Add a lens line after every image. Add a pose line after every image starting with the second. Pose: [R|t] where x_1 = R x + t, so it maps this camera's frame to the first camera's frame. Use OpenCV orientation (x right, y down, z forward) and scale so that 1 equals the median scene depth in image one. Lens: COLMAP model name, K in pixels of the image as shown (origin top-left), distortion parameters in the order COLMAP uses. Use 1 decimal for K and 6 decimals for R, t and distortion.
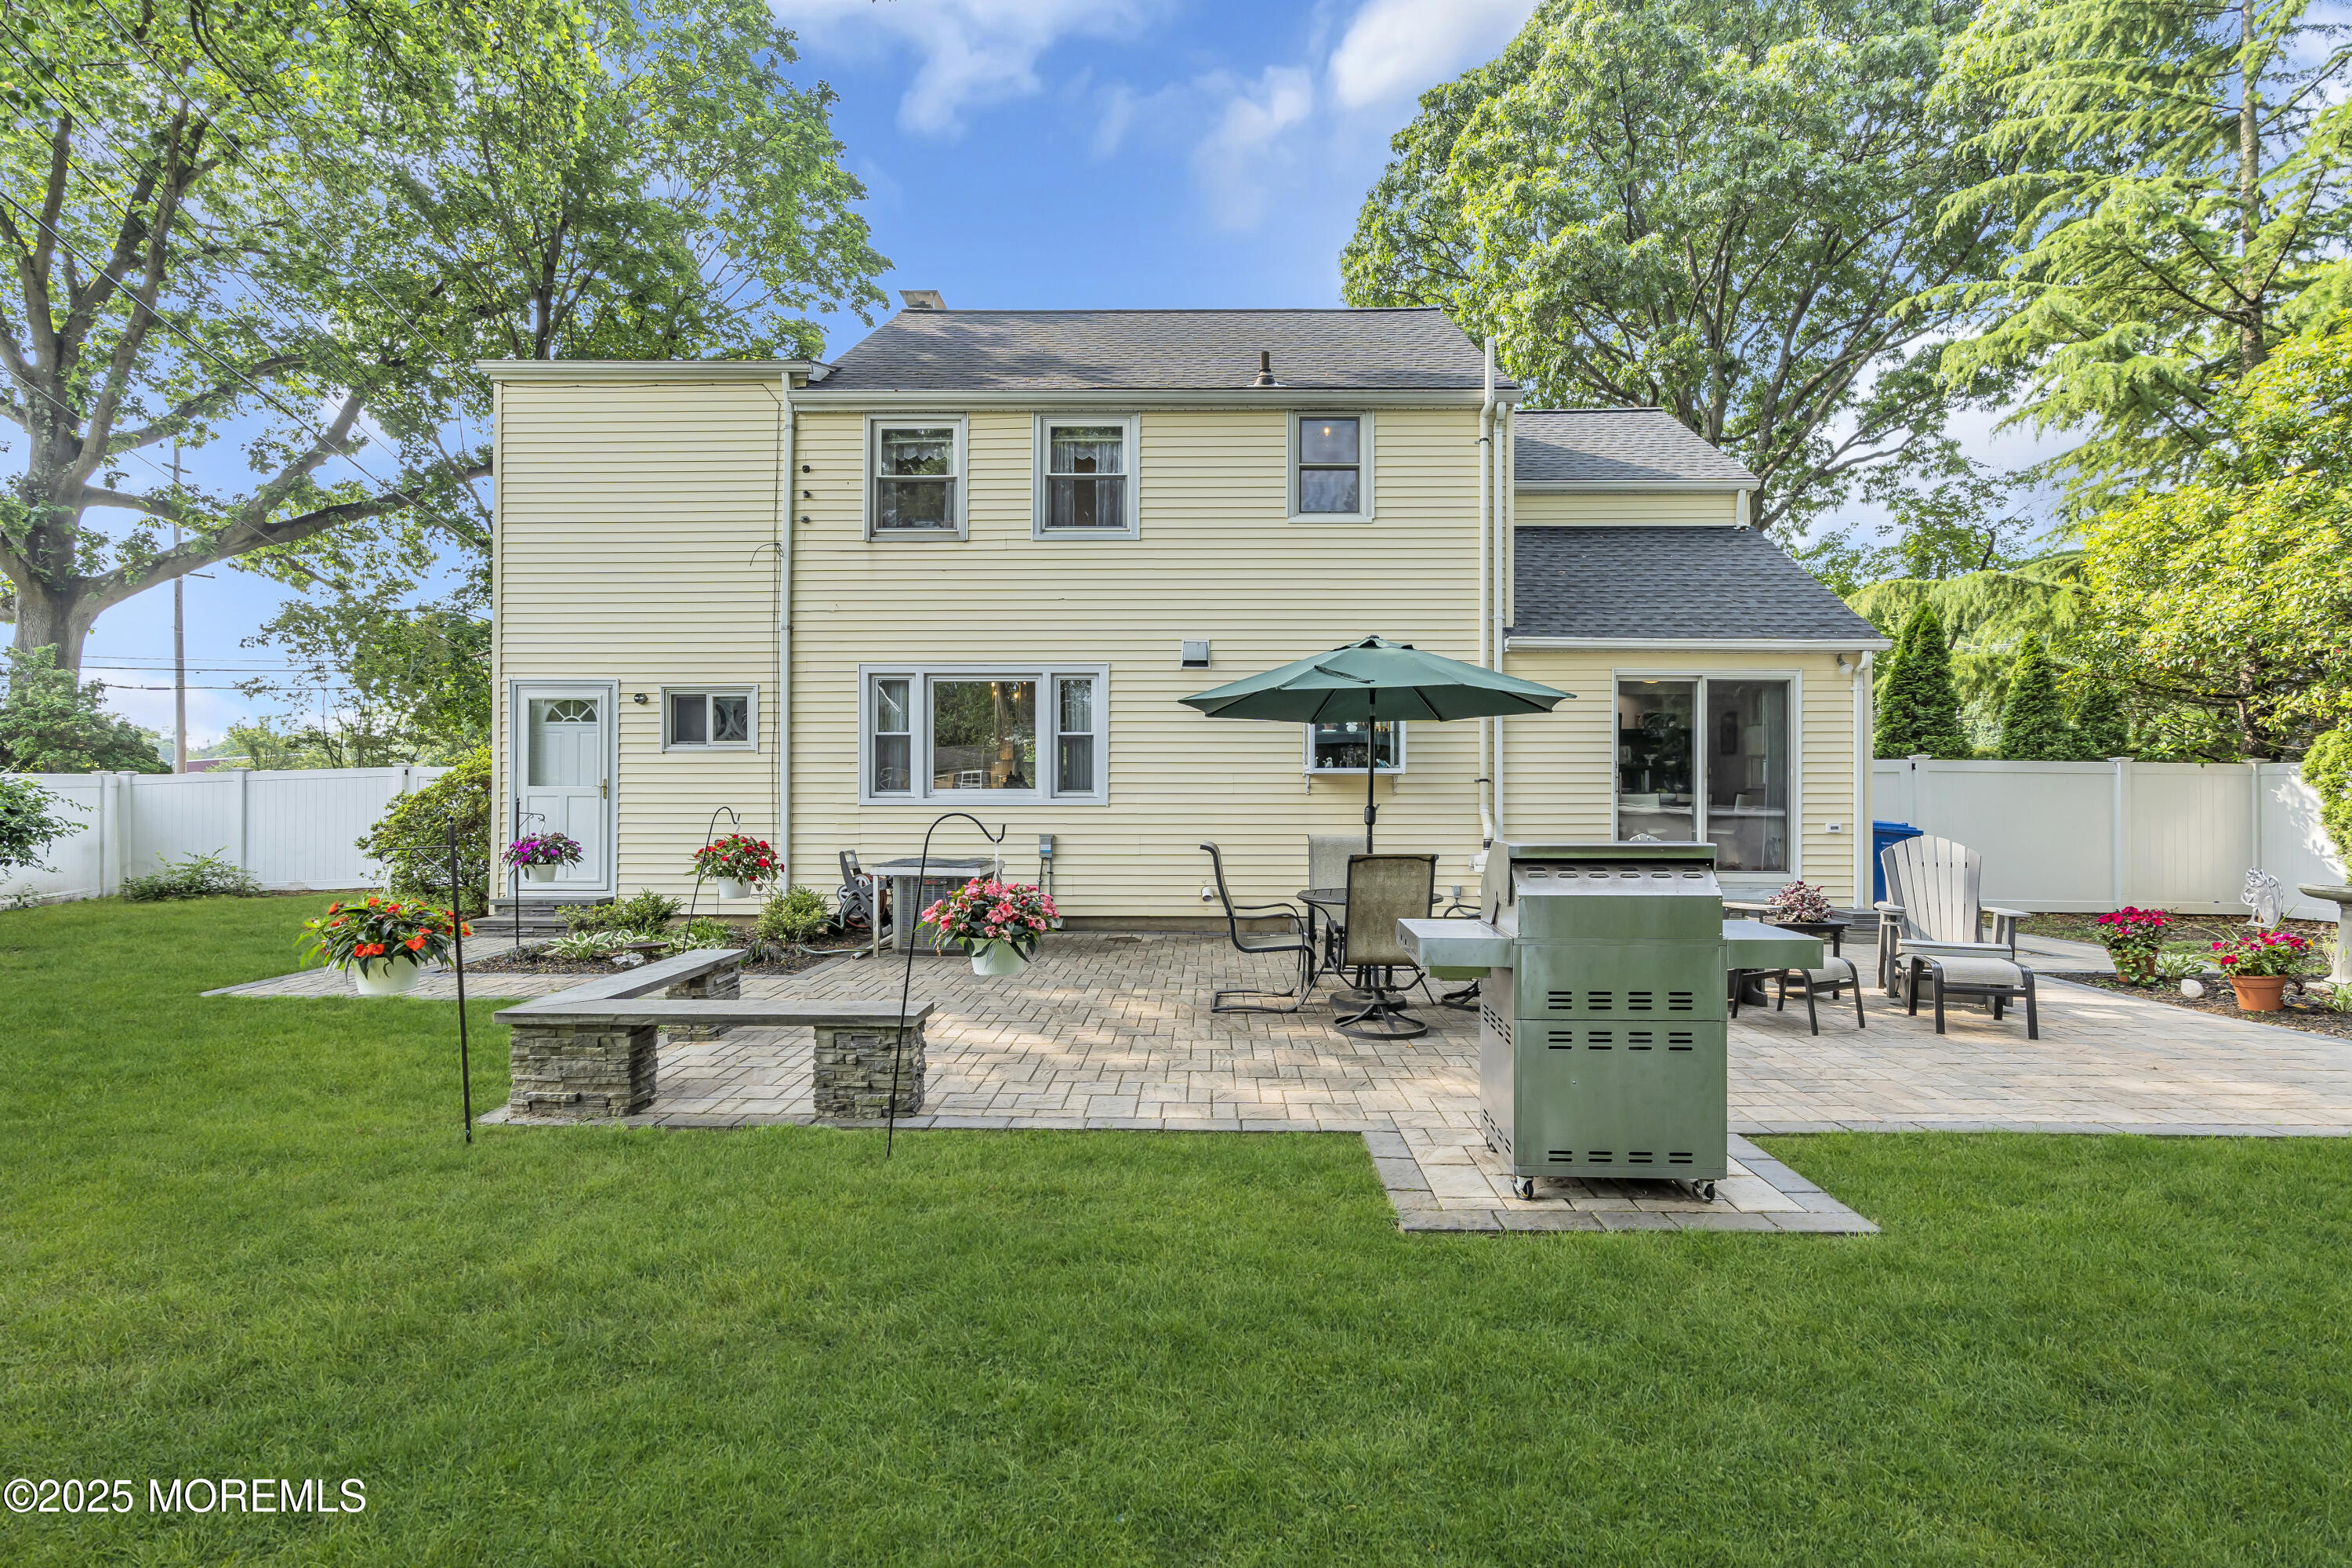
lens RADIAL K [[1085.4, 0, 1180.8], [0, 1085.4, 790.6], [0, 0, 1]] dist [-0.007005, 0.001182]
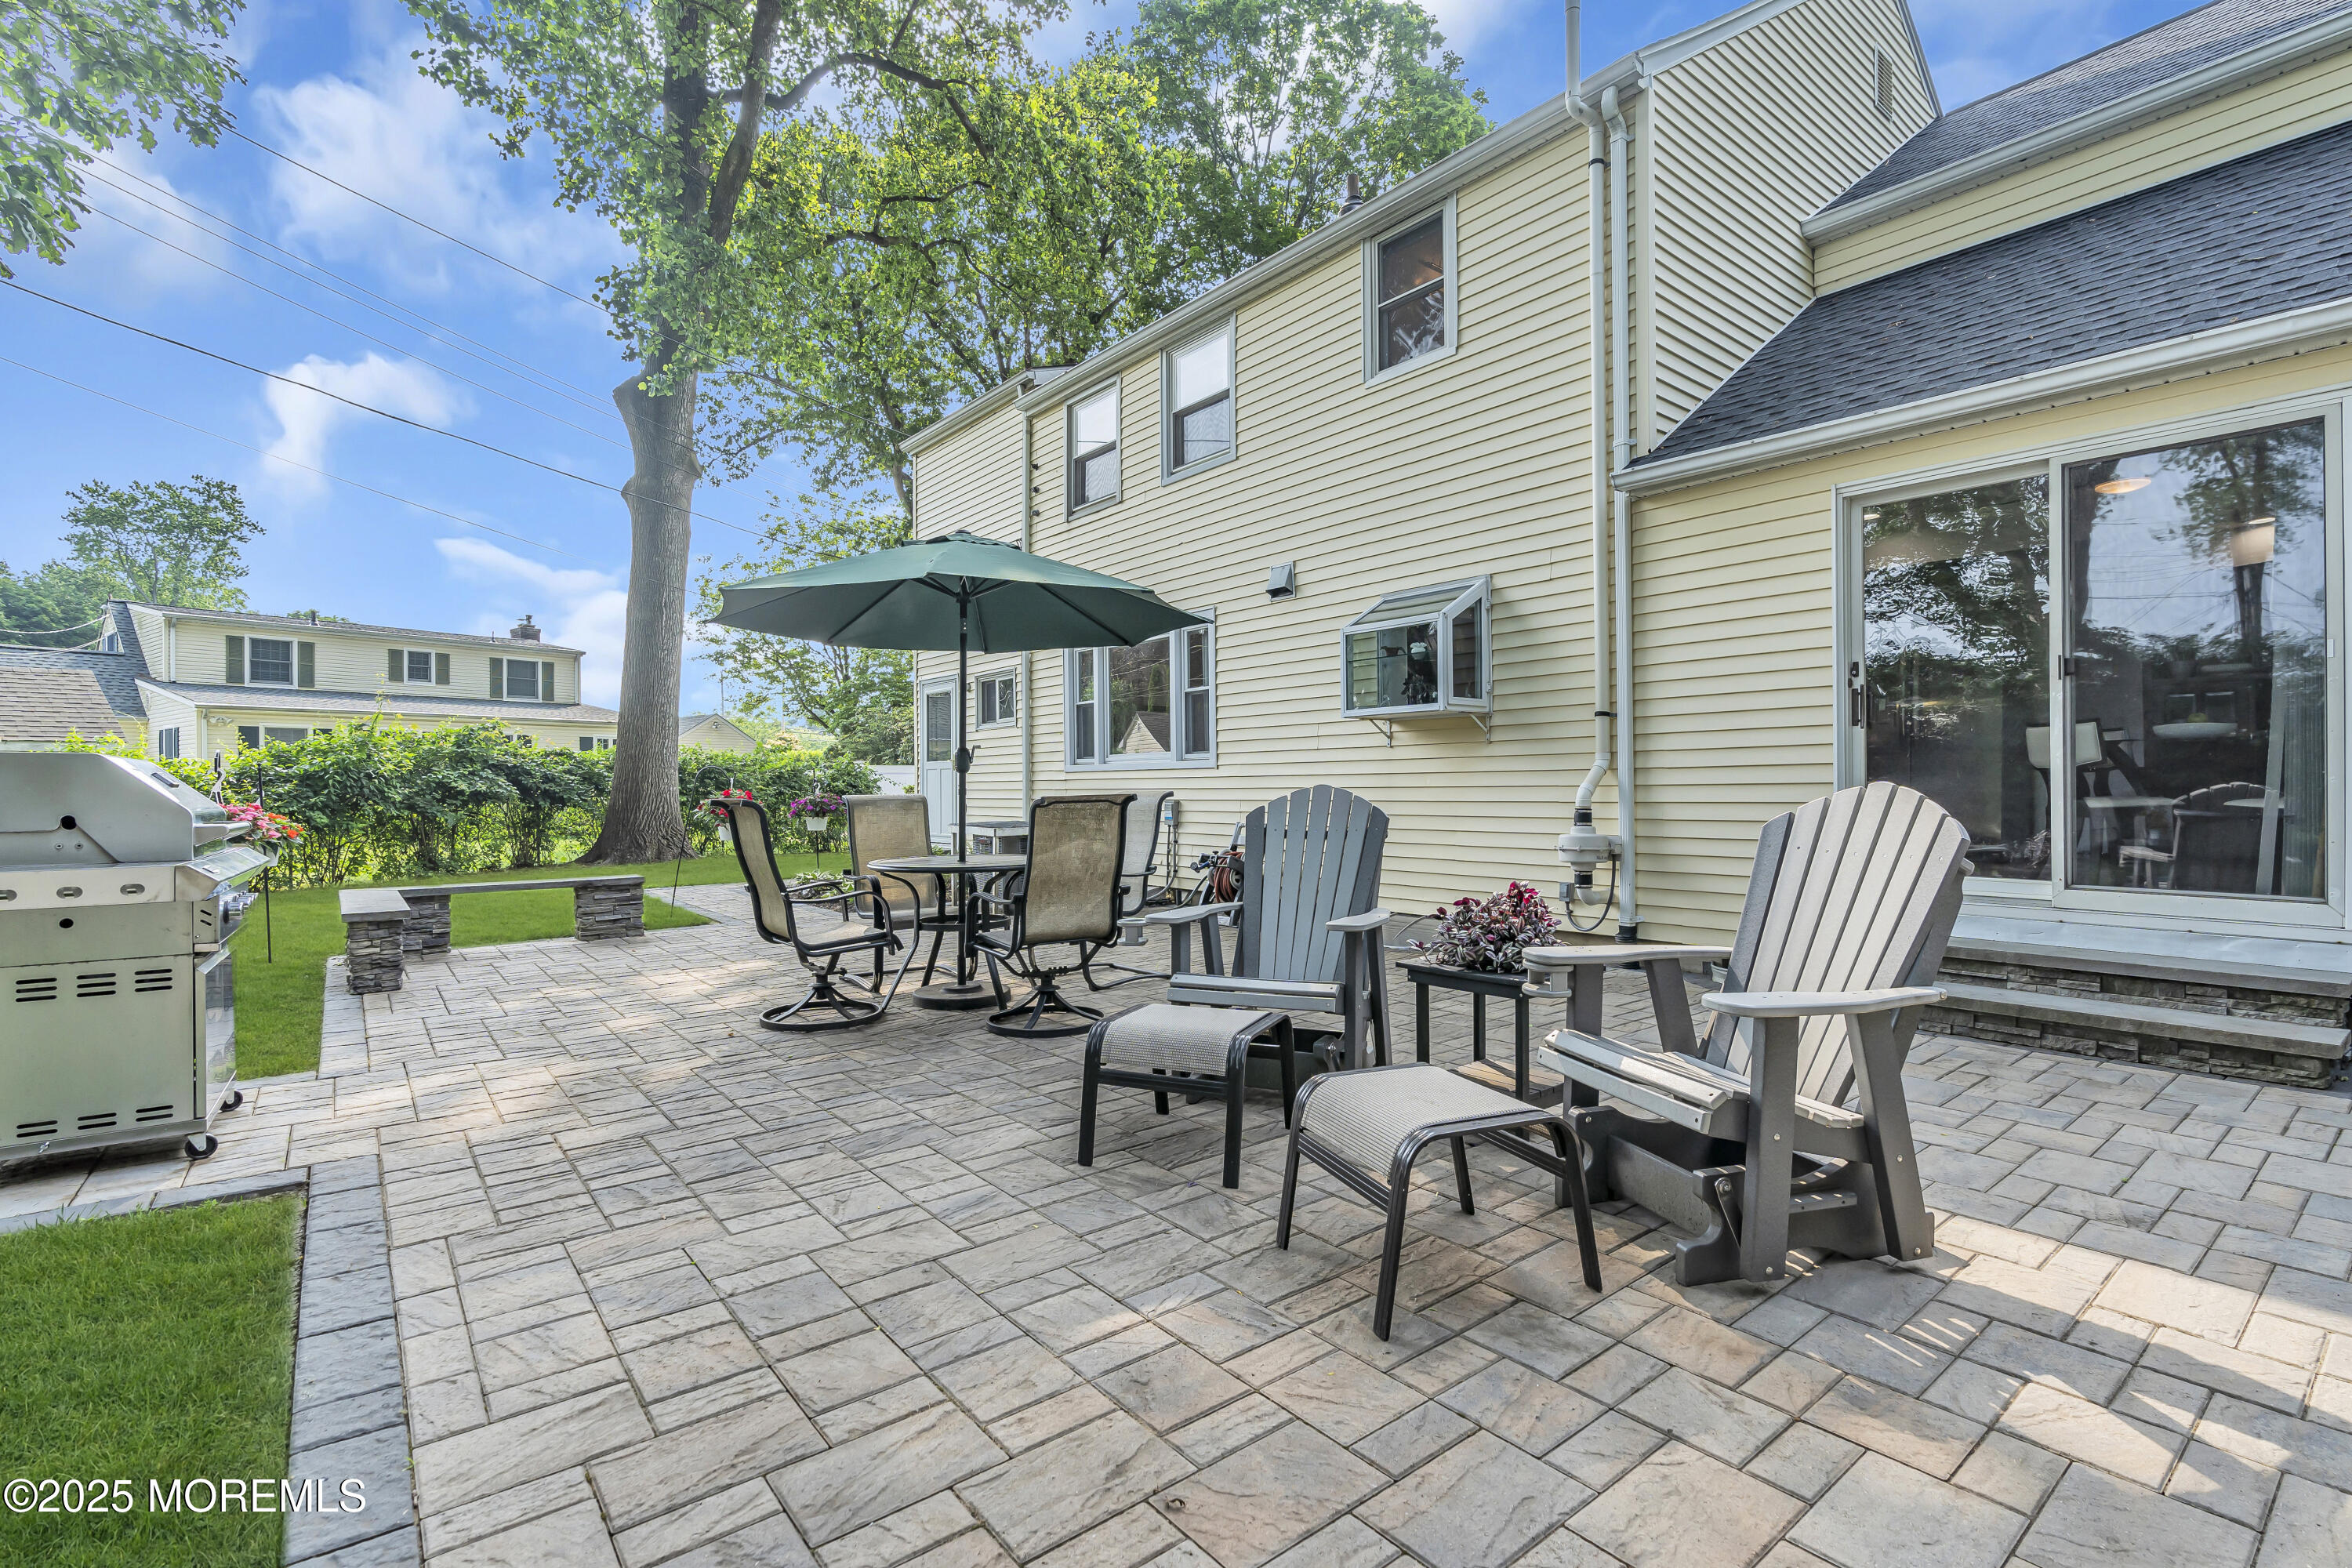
lens RADIAL K [[1085.4, 0, 1180.8], [0, 1085.4, 790.6], [0, 0, 1]] dist [-0.007005, 0.001182]
pose [[0.634607, -0.004010, -0.772825, 0.597135], [0.014397, 0.999874, 0.006634, 0.026452], [0.772701, -0.015336, 0.634585, 0.414303]]
